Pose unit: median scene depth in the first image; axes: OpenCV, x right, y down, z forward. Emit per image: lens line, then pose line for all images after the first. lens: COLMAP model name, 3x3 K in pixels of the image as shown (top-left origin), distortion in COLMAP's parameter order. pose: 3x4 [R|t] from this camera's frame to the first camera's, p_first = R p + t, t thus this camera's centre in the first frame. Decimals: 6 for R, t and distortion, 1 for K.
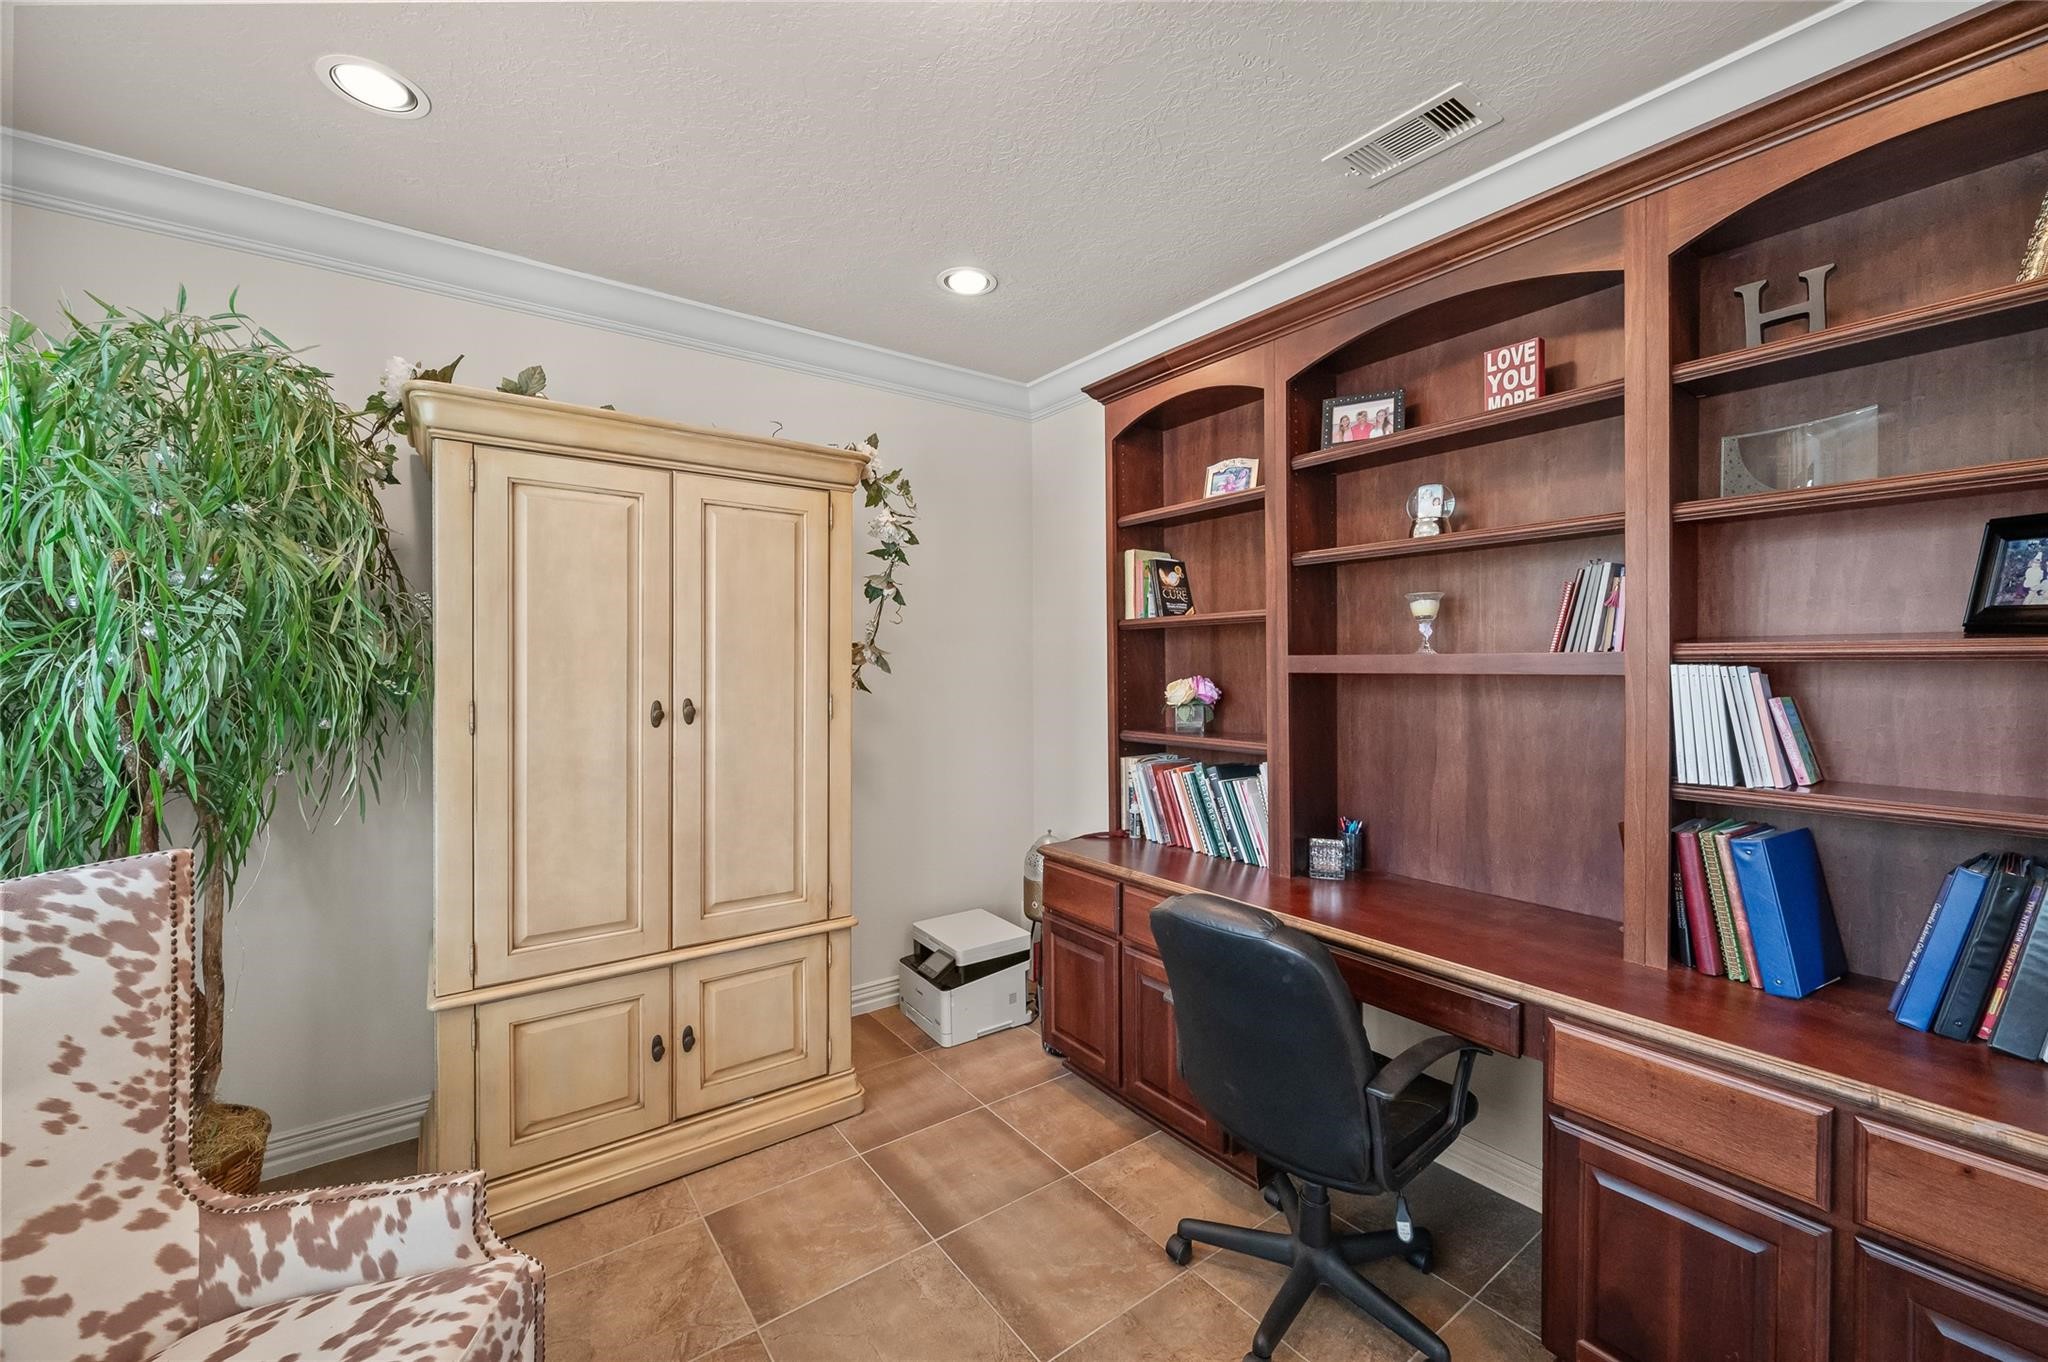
lens RADIAL K [[810.7, 0, 1028.0], [0, 810.7, 669.8], [0, 0, 1]] dist [-0.000887, 0.000218]
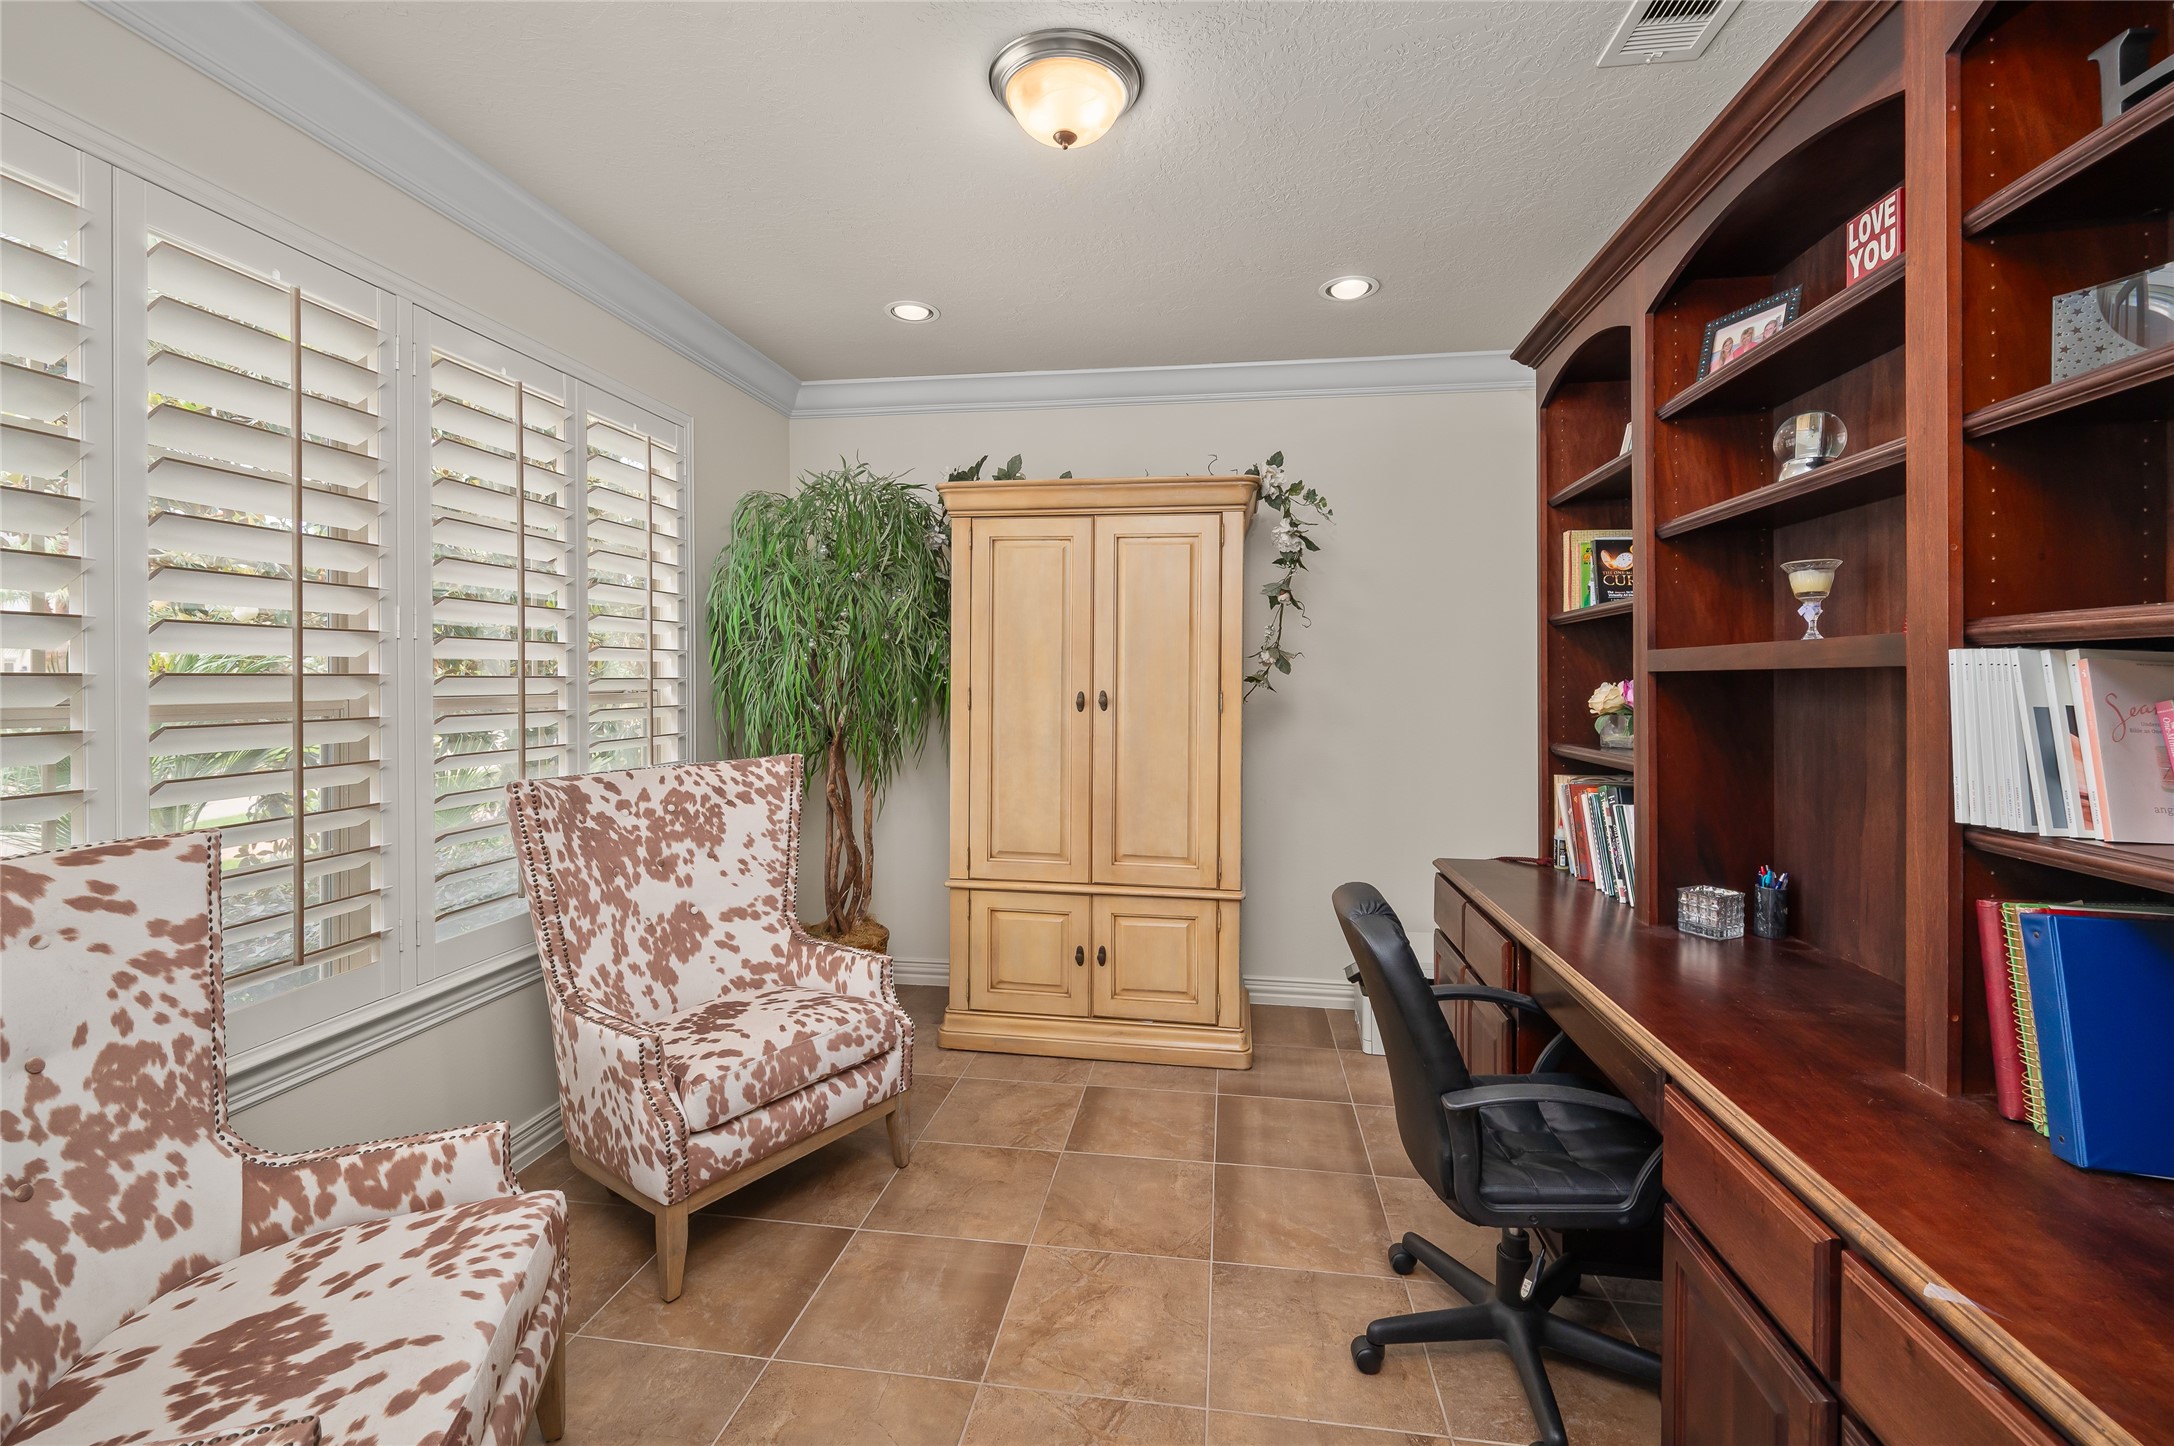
lens RADIAL K [[911.8, 0, 1093.7], [0, 911.8, 679.8], [0, 0, 1]] dist [0.002616, 0.001011]
pose [[0.710600, 0.007197, -0.703559, 0.668567], [-0.011746, 0.999930, -0.001634, 0.023525], [0.703498, 0.009425, 0.710635, -0.046696]]
